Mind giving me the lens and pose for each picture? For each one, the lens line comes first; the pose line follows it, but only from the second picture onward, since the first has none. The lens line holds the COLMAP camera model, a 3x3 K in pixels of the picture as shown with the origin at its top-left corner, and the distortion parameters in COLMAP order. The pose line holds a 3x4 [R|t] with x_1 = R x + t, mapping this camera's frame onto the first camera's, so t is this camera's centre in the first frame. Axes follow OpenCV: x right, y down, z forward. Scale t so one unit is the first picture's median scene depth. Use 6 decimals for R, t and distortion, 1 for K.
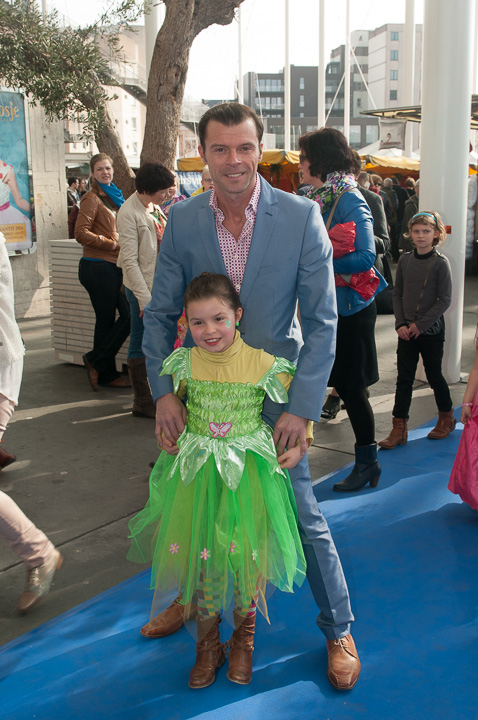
lens RADIAL K [[852.0, 0, 237.6], [0, 852.0, 360.2], [0, 0, 1]] dist [-0.031300, 0.000000]
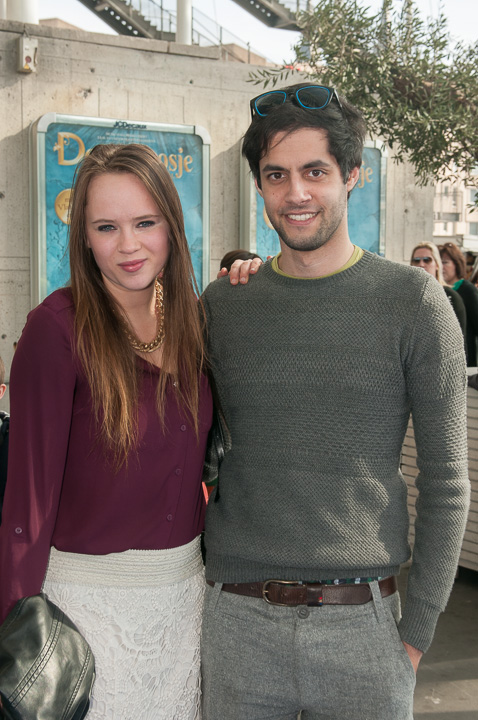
lens RADIAL K [[1064.3, 0, 240.9], [0, 1064.3, 359.8], [0, 0, 1]] dist [0.134580, 0.000000]
pose [[0.939684, 0.048154, -0.338637, -0.068260], [-0.090924, 0.989586, -0.111589, -0.046482], [0.329737, 0.135648, 0.934277, 0.210825]]
